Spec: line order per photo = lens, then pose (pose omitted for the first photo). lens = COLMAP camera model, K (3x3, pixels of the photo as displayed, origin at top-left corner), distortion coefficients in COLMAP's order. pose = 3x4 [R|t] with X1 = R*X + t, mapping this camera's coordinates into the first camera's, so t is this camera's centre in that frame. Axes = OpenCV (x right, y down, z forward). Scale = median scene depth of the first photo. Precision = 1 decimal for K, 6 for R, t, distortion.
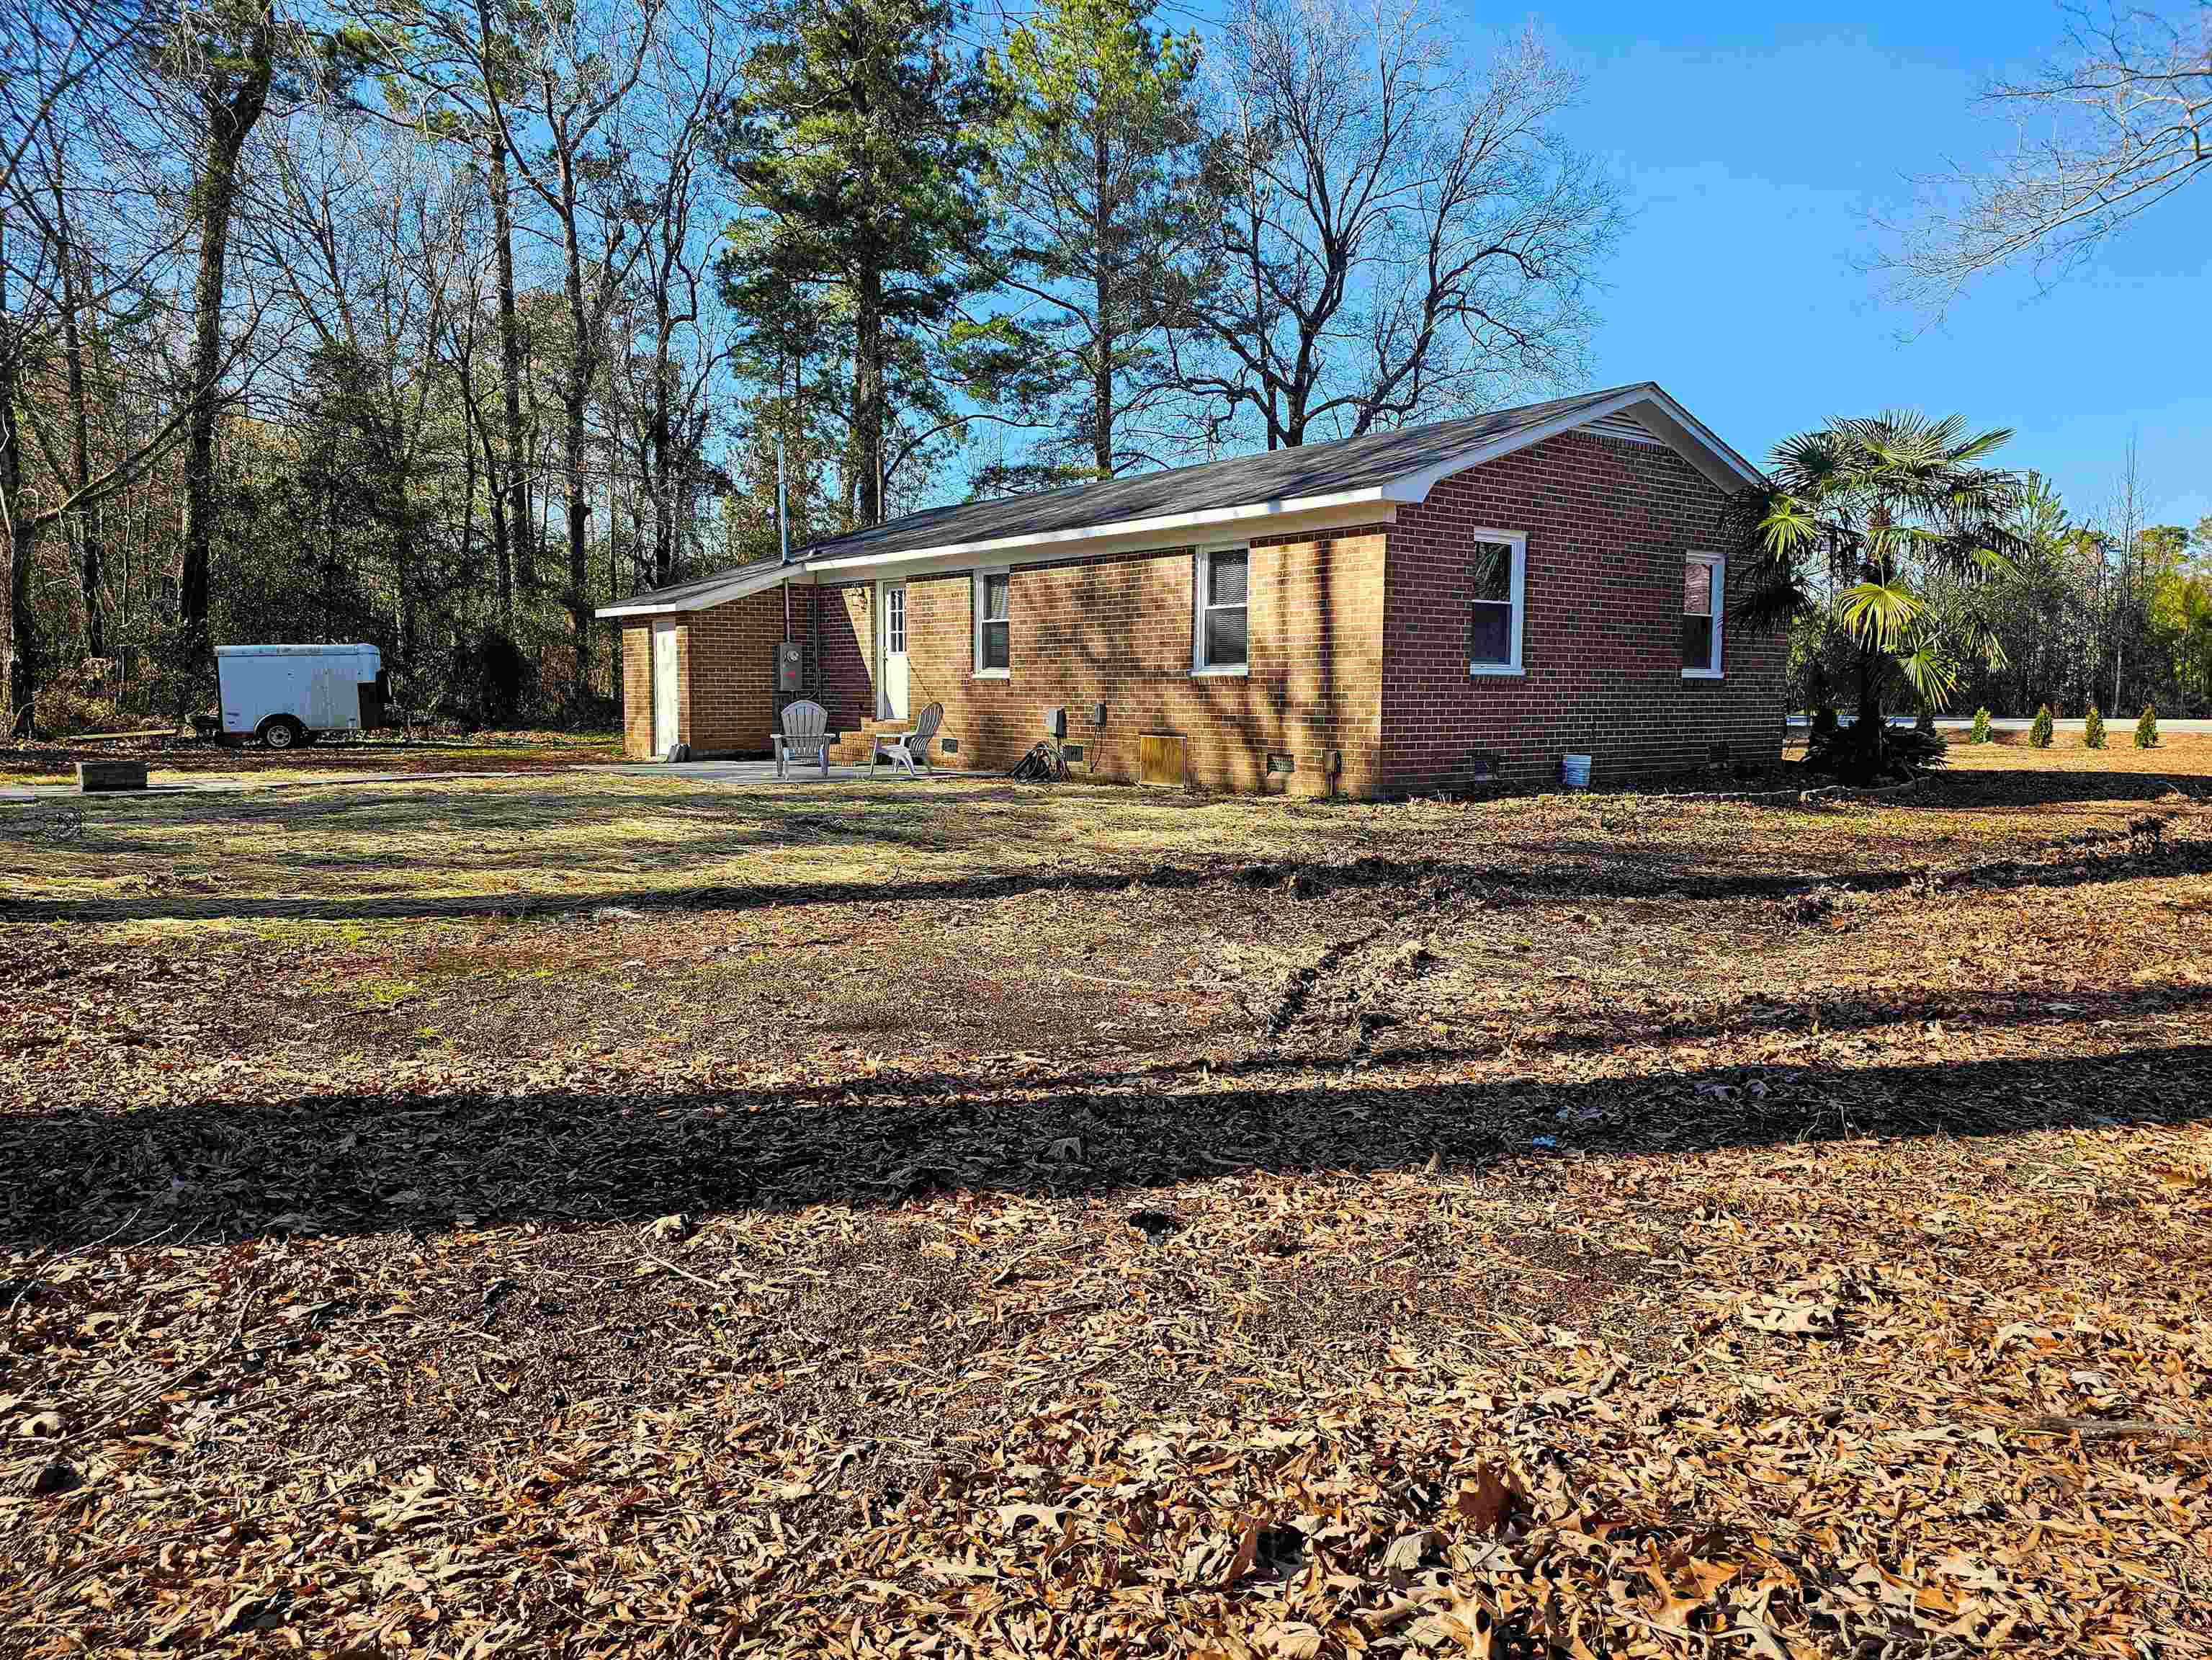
lens RADIAL K [[1514.5, 0, 1097.6], [0, 1514.5, 810.9], [0, 0, 1]] dist [0.052981, -0.044069]
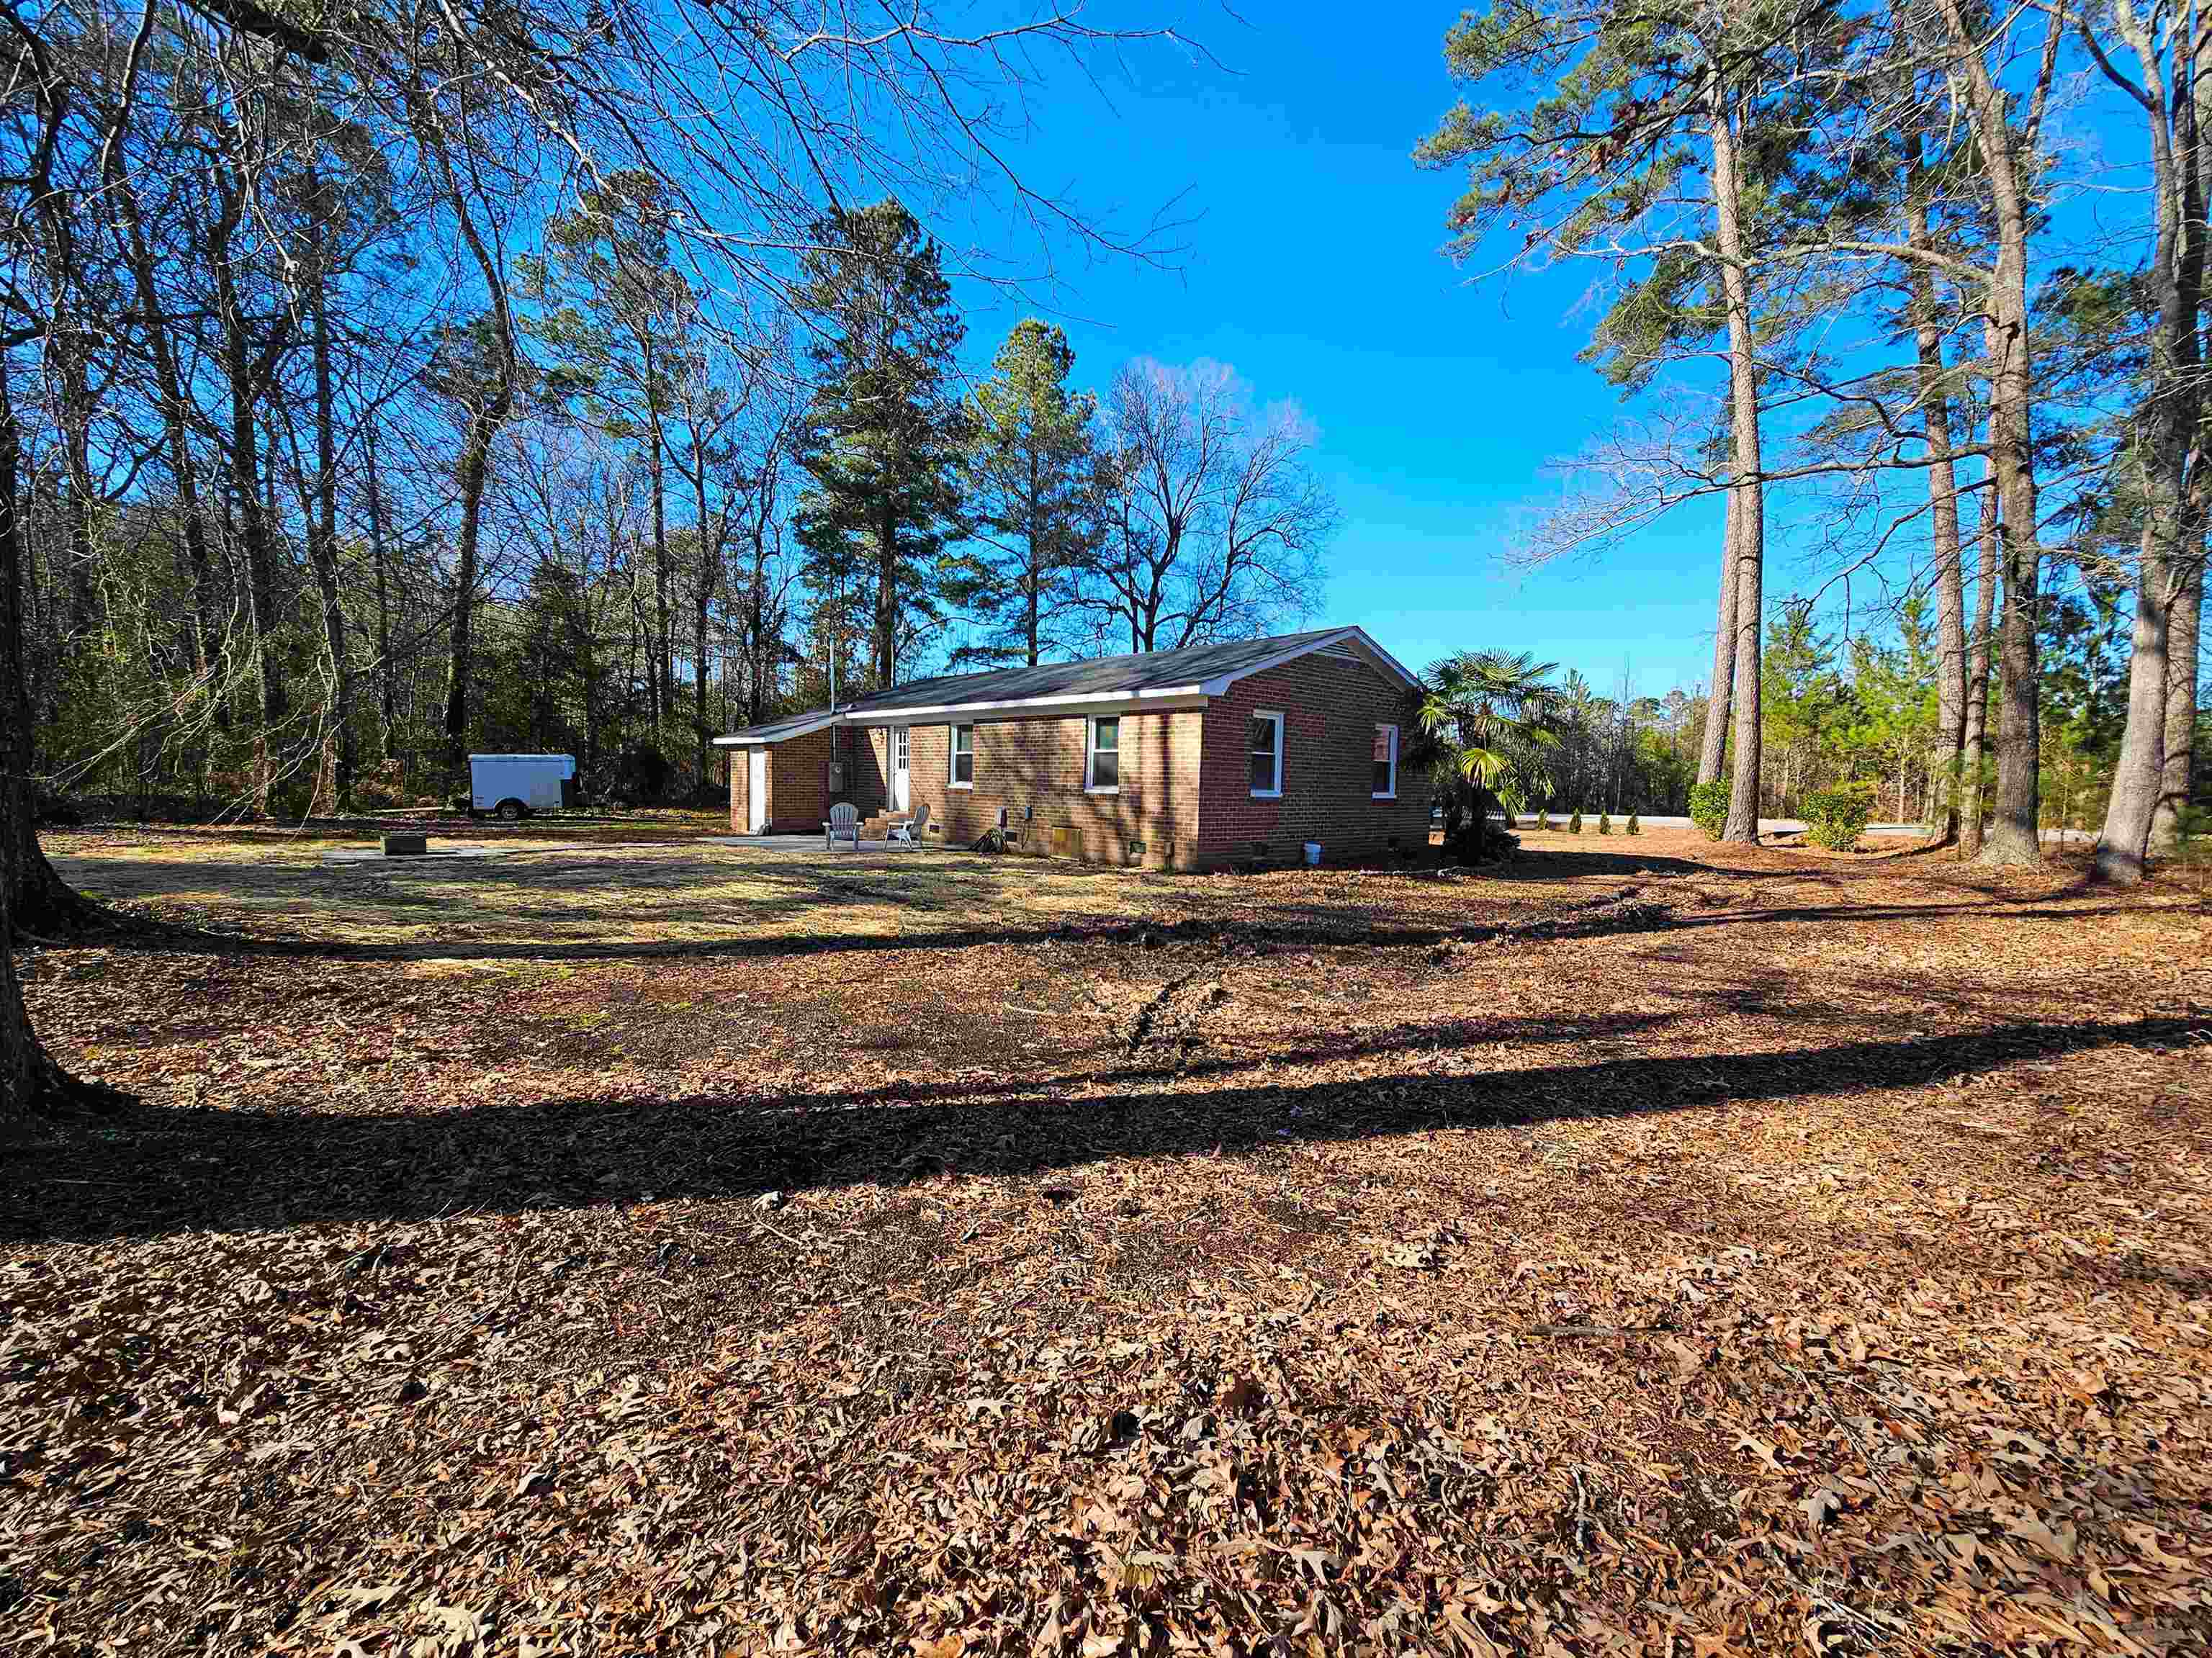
lens RADIAL K [[946.5, 0, 1092.0], [0, 946.5, 824.8], [0, 0, 1]] dist [-0.002241, 0.001368]
pose [[0.997415, 0.012736, 0.070712, -0.003020], [-0.012774, 0.999918, 0.000092, -0.093012], [-0.070705, -0.000995, 0.997497, -0.044573]]
